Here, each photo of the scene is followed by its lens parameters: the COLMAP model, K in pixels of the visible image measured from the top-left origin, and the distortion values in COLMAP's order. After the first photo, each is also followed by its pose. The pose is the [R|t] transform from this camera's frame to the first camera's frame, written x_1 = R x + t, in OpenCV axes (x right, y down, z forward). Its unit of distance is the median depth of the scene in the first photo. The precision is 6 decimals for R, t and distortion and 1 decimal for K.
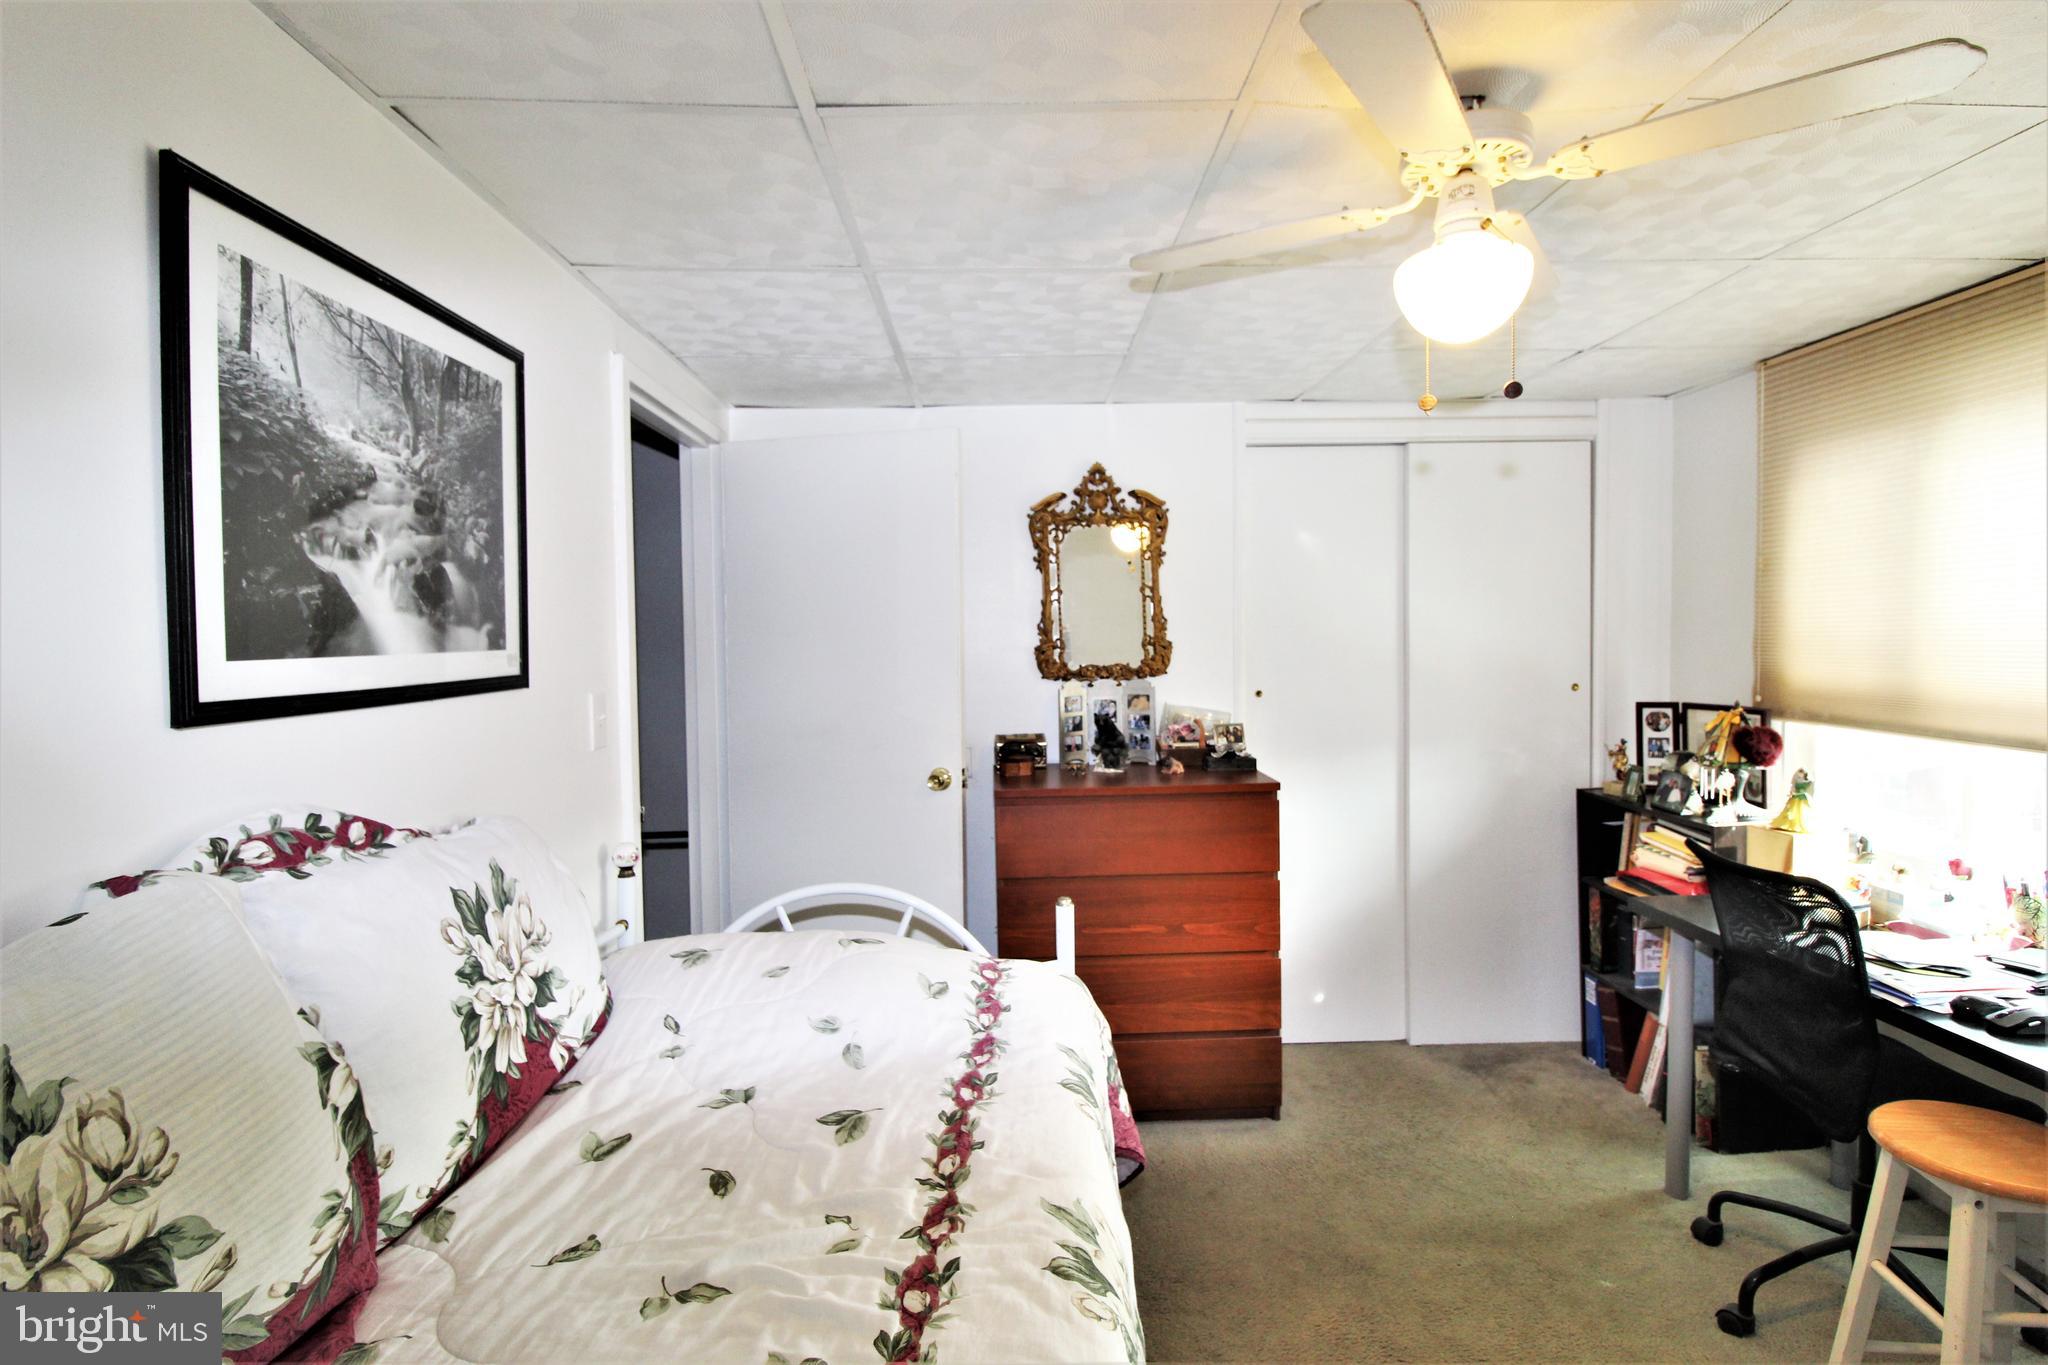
lens RADIAL K [[952.8, 0, 1035.2], [0, 952.8, 665.9], [0, 0, 1]] dist [0.000646, -0.012130]
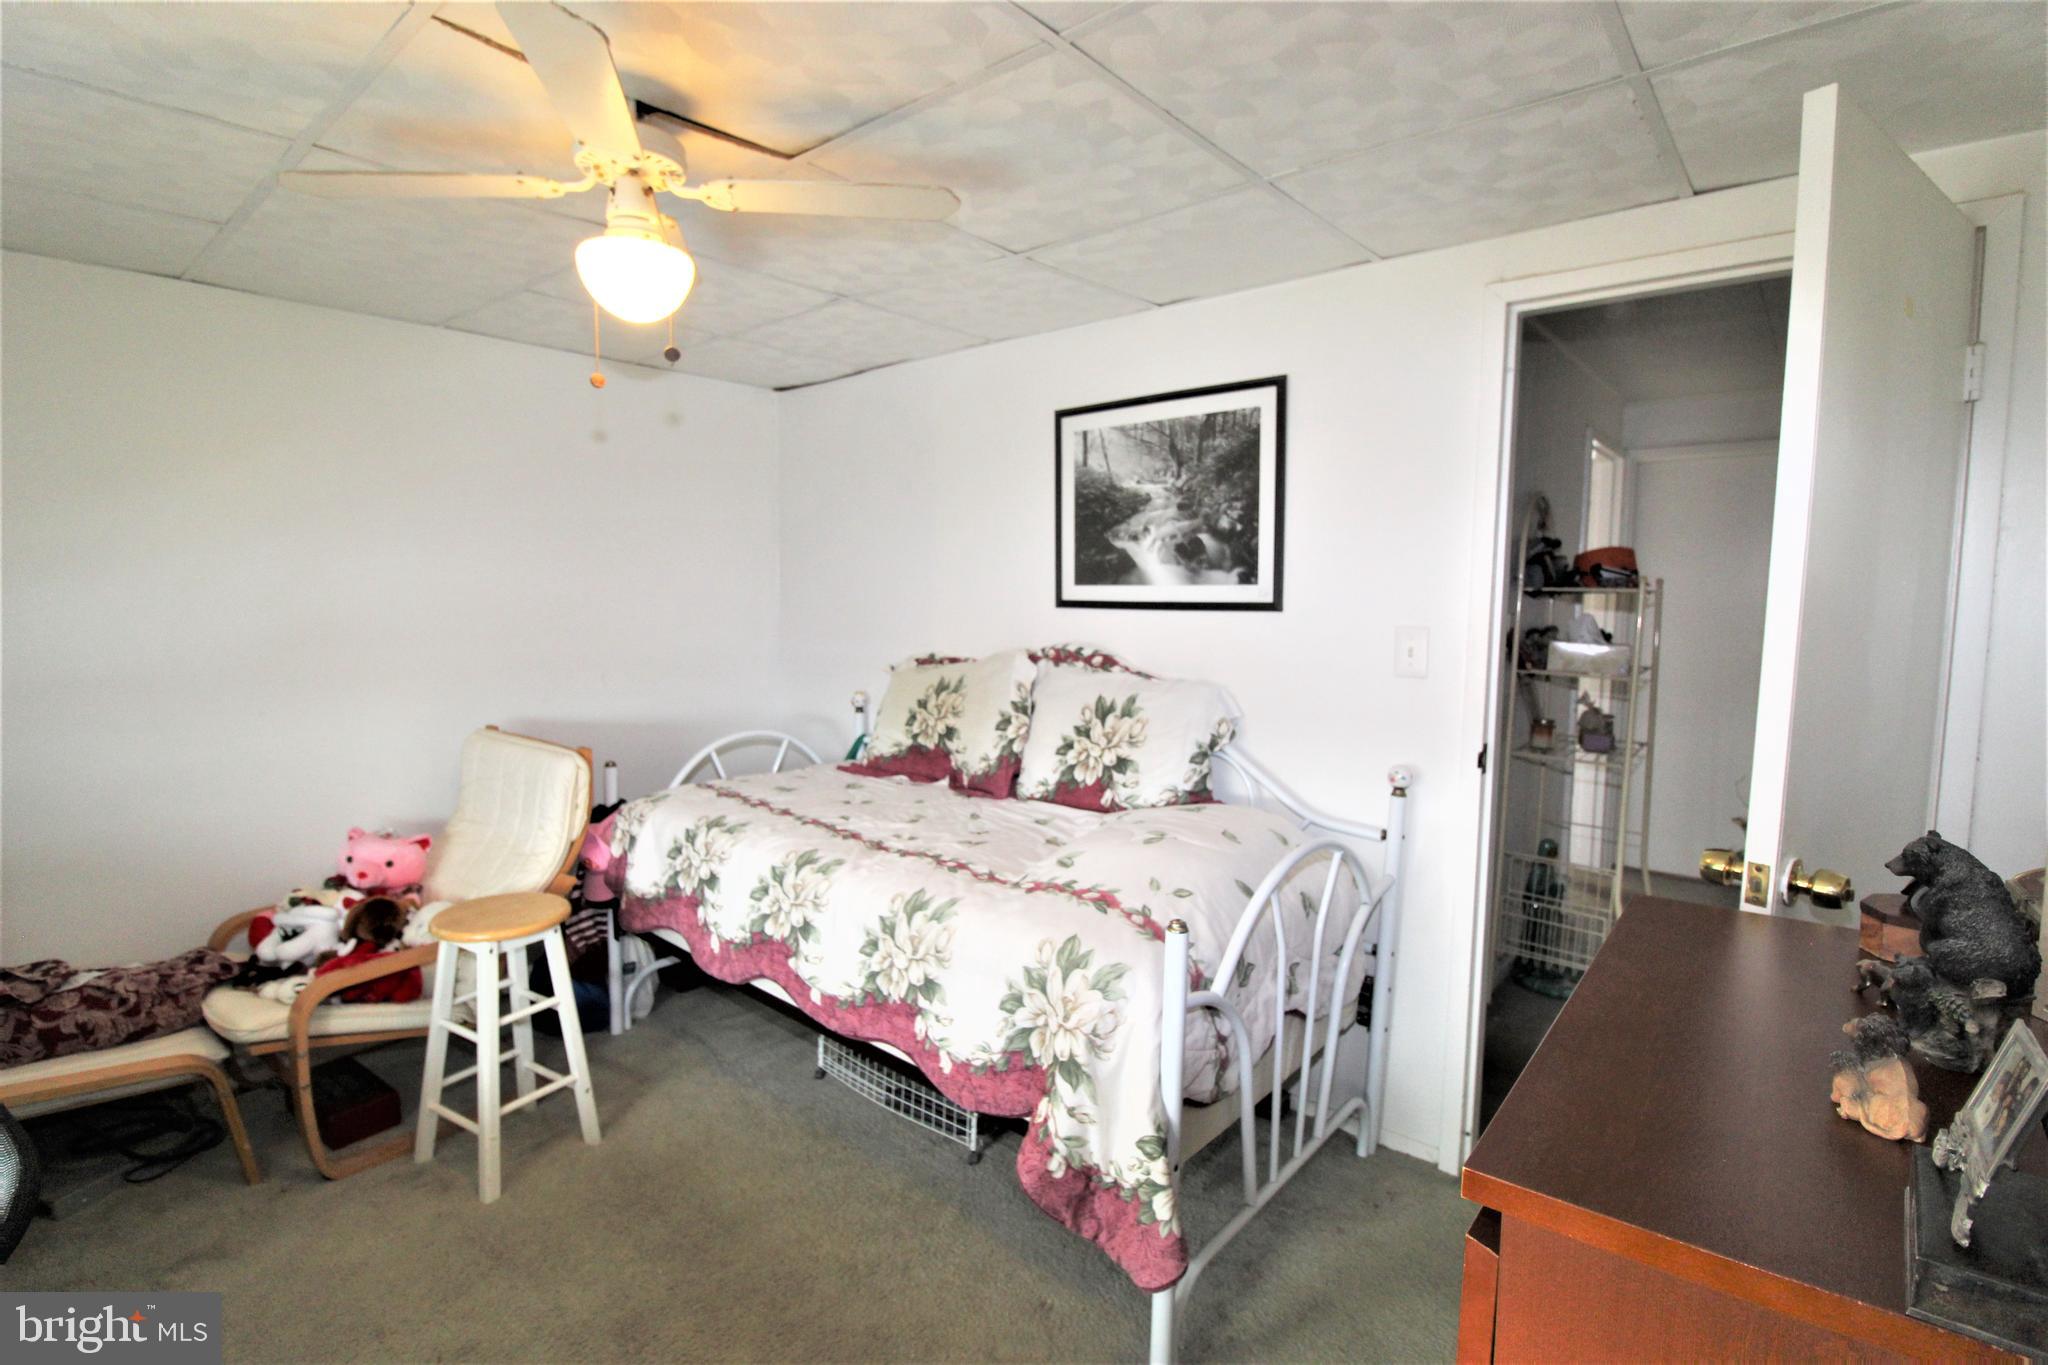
lens RADIAL K [[969.6, 0, 1028.4], [0, 969.6, 667.6], [0, 0, 1]] dist [-0.000911, -0.013871]
pose [[-0.668542, 0.066207, -0.740721, 1.013074], [-0.024549, 0.993522, 0.110959, -0.058652], [0.743269, 0.092365, -0.662586, 2.130103]]
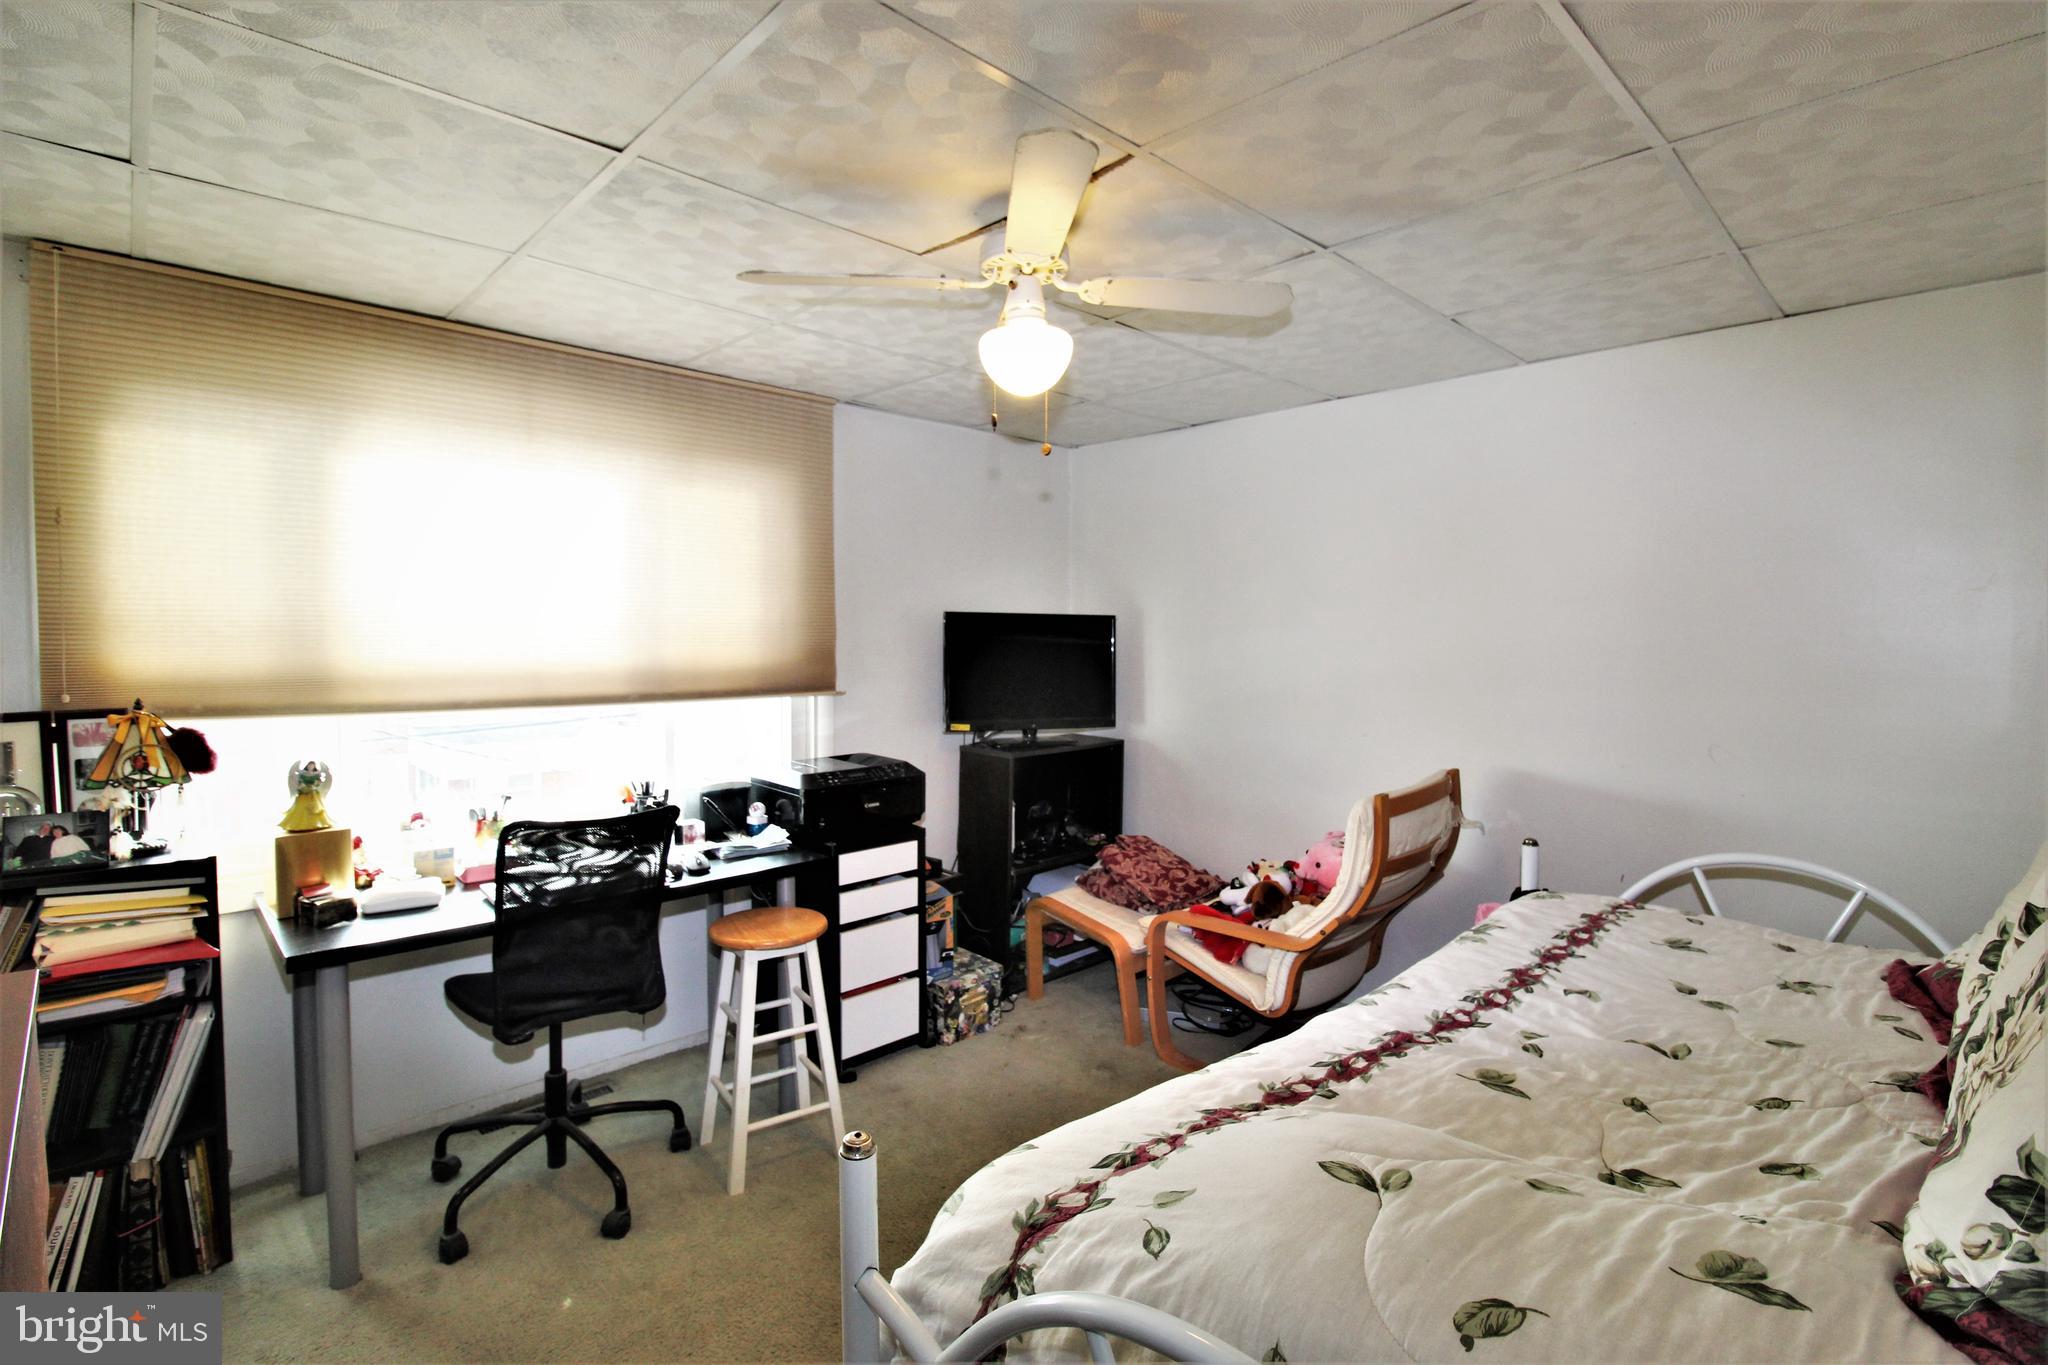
lens RADIAL K [[955.5, 0, 1015.8], [0, 955.5, 672.2], [0, 0, 1]] dist [-0.000893, -0.013589]
pose [[-0.658283, -0.026076, 0.752319, -0.566736], [0.025110, 0.998083, 0.056565, -0.019691], [-0.752352, 0.056126, -0.656367, 1.884823]]
